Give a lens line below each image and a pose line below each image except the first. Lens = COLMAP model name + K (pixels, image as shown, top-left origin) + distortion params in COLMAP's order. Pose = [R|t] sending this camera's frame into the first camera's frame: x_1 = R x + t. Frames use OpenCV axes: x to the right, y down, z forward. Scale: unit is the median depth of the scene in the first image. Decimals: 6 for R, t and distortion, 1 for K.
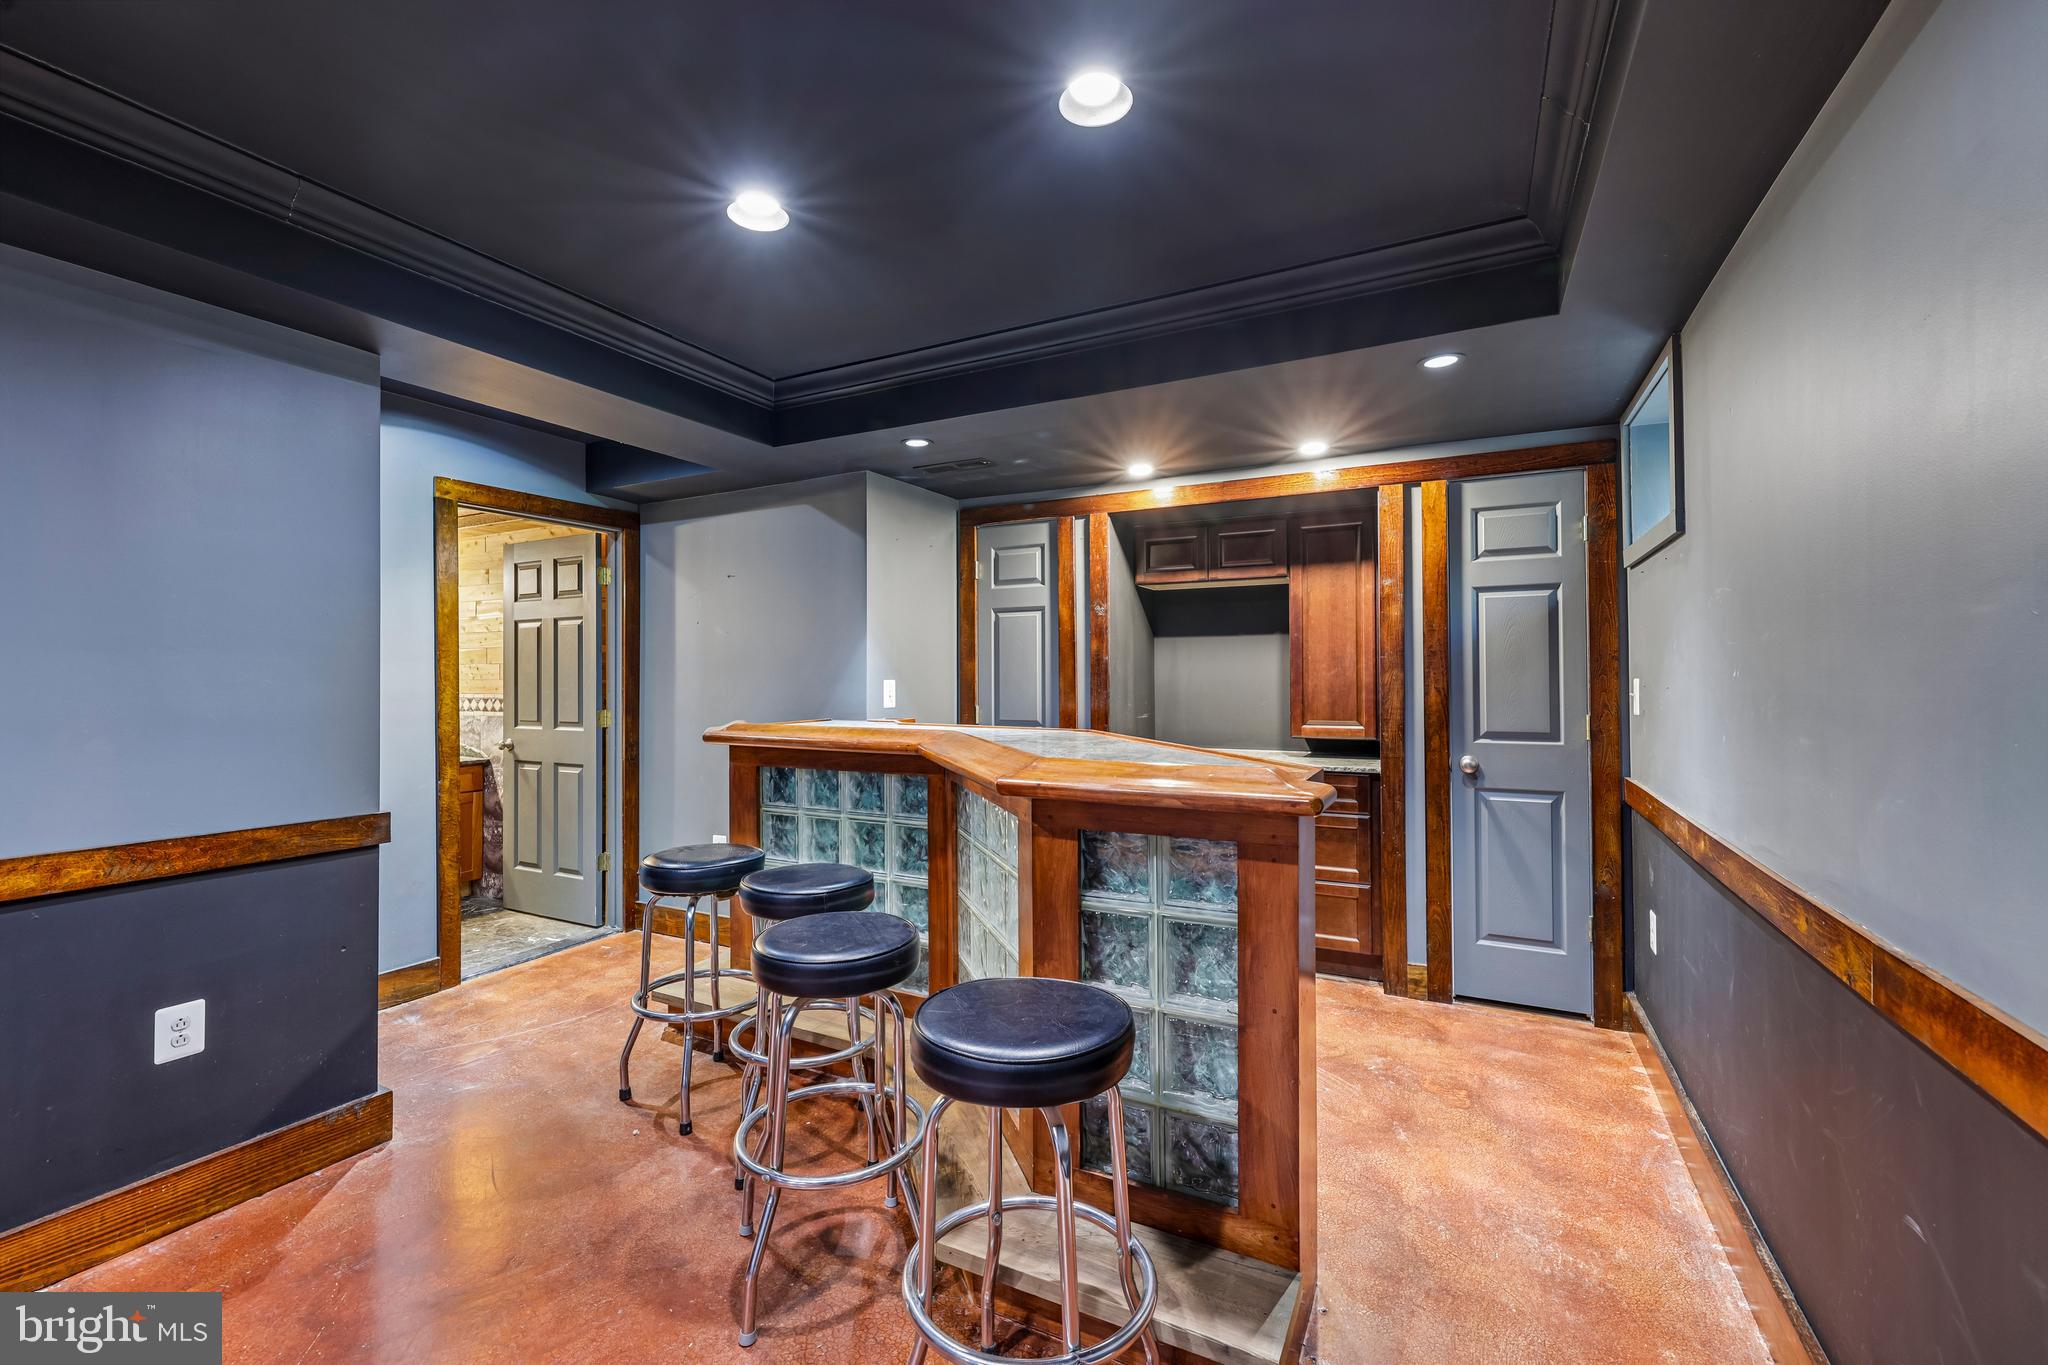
lens RADIAL K [[862.5, 0, 1023.5], [0, 862.5, 677.9], [0, 0, 1]] dist [-0.000006, -0.000618]
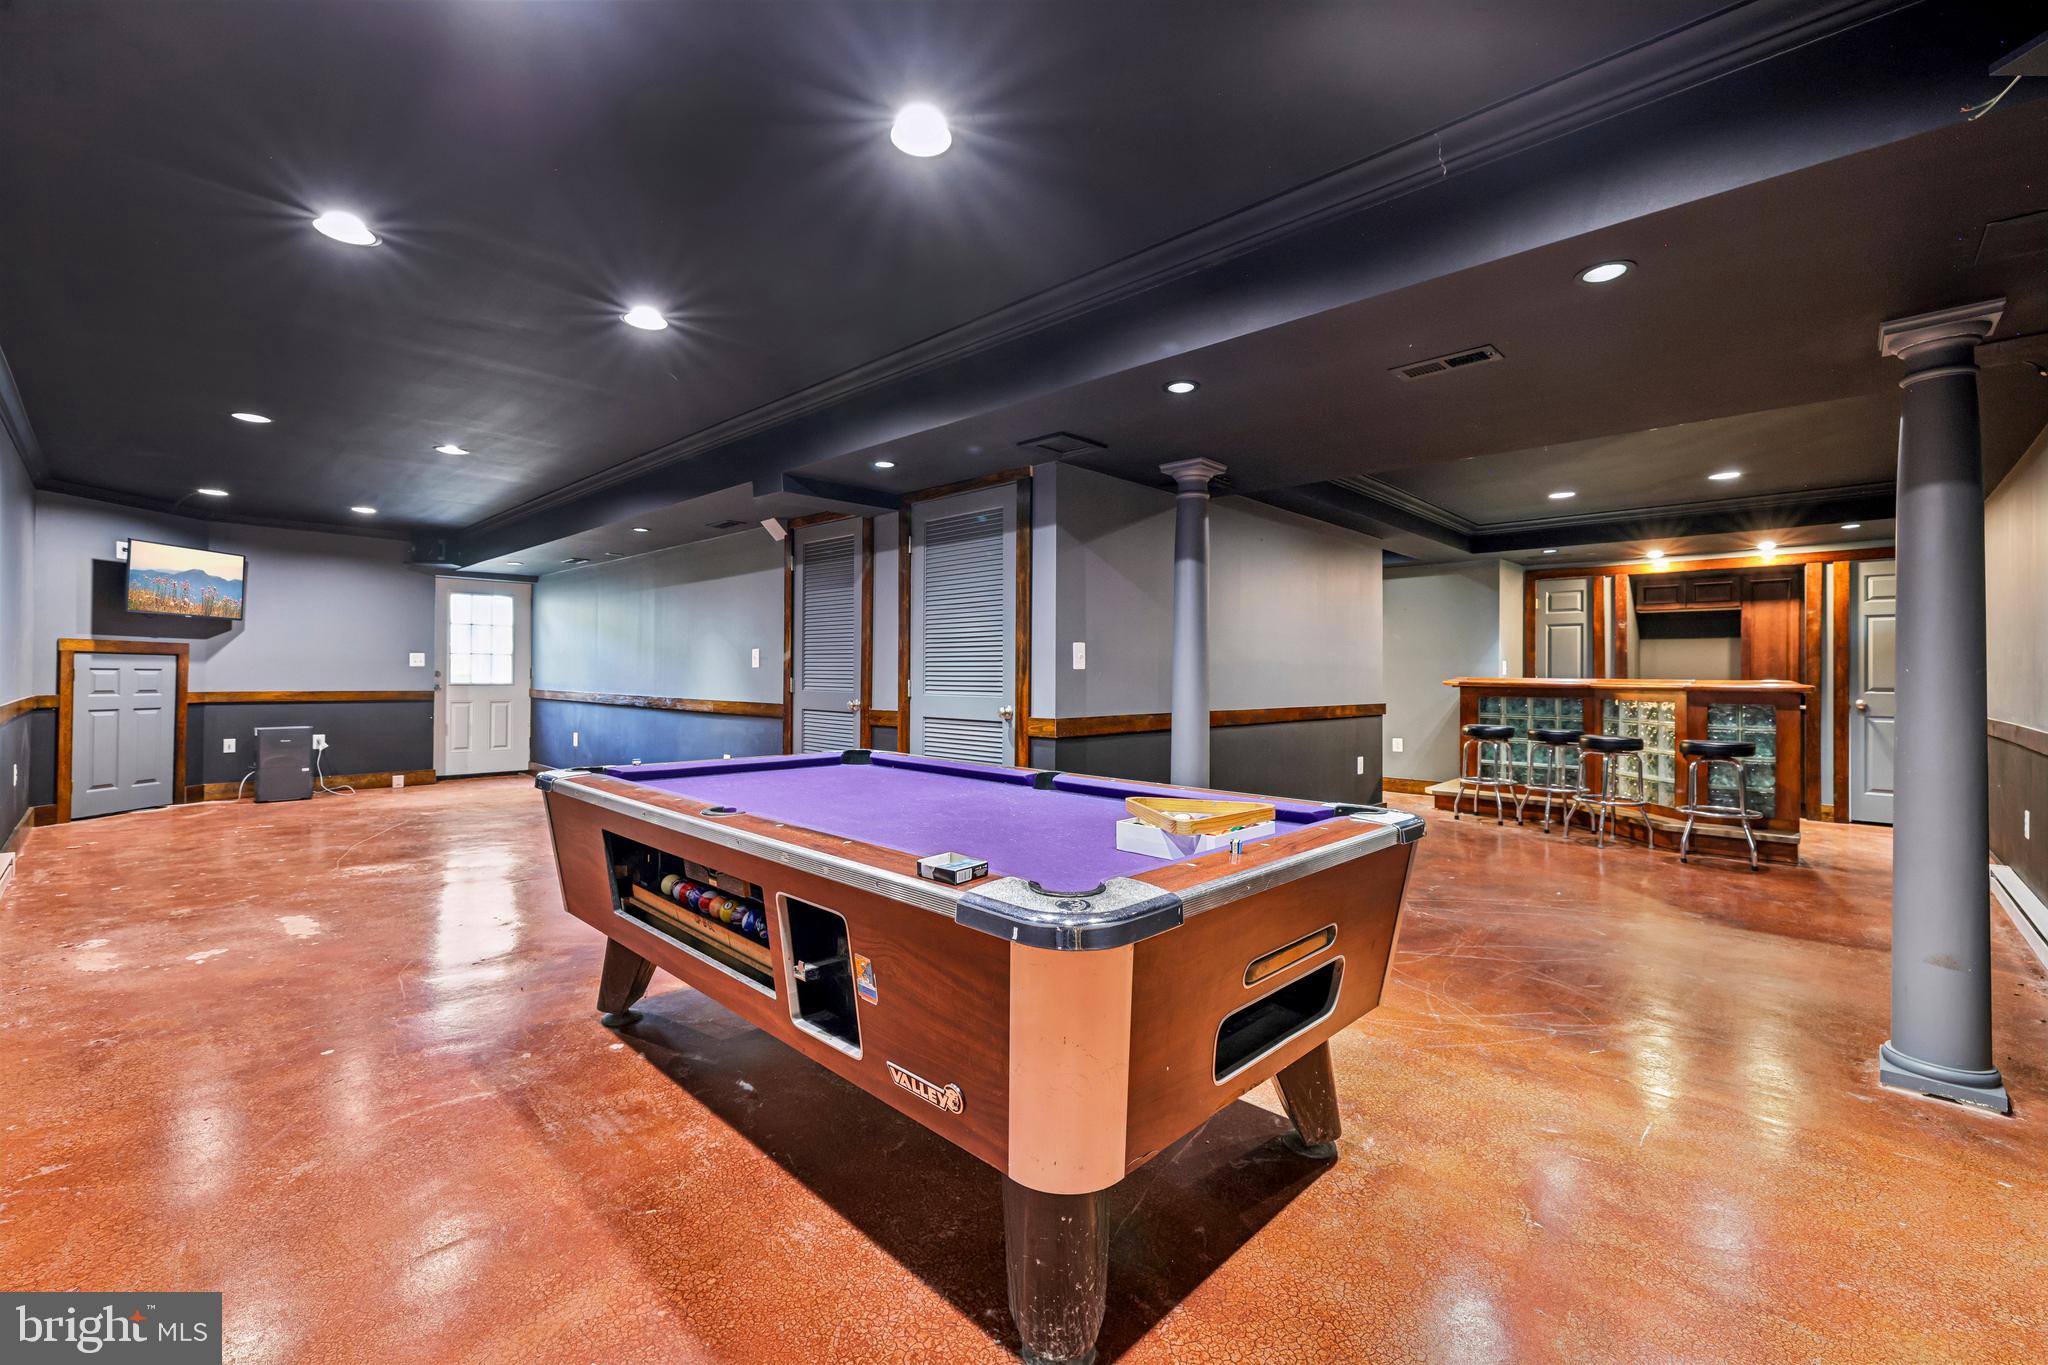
lens RADIAL K [[862.5, 0, 1009.9], [0, 862.5, 673.1], [0, 0, 1]] dist [-0.000006, -0.000618]
pose [[0.955916, 0.011457, -0.293415, -0.740721], [-0.011366, 0.999933, 0.002017, 0.044405], [0.293419, 0.001406, 0.955983, -1.406797]]
